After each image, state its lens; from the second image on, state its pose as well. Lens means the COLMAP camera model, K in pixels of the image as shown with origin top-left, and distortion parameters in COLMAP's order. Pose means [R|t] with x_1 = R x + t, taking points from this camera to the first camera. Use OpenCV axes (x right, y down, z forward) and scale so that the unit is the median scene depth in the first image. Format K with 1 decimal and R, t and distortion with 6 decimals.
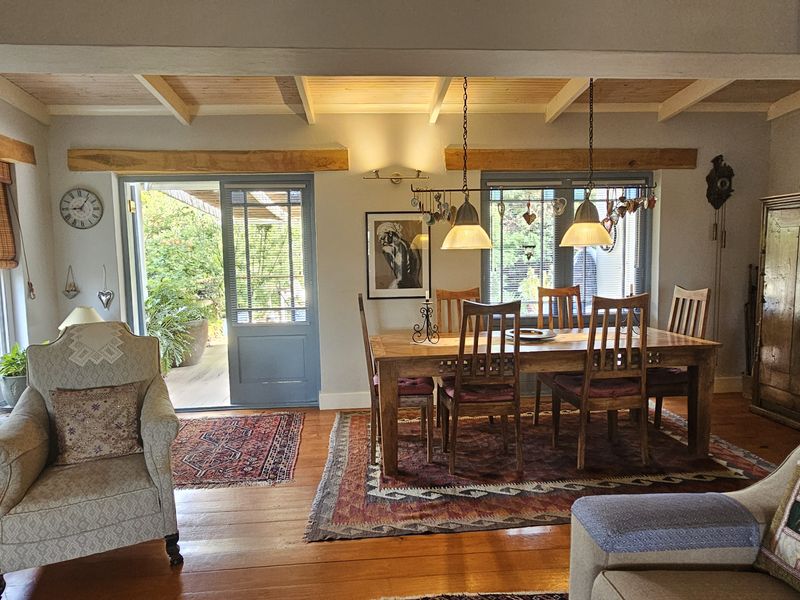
lens RADIAL K [[522.6, 0, 394.9], [0, 522.6, 303.1], [0, 0, 1]] dist [0.001741, -0.000209]
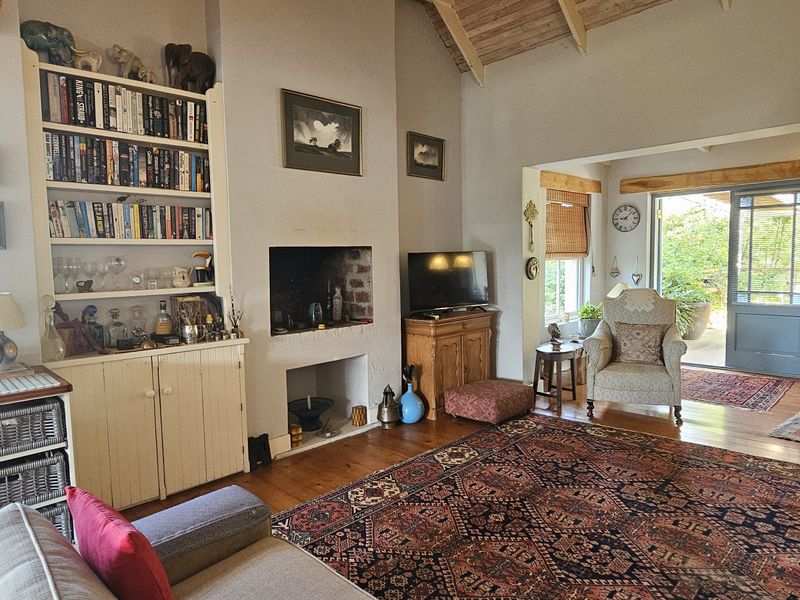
lens RADIAL K [[522.6, 0, 394.9], [0, 522.6, 303.1], [0, 0, 1]] dist [0.001741, -0.000209]
pose [[0.626611, 0.071988, -0.776000, 0.171312], [-0.061800, 0.997179, 0.042604, 0.039995], [0.776878, 0.021261, 0.629292, -0.460247]]
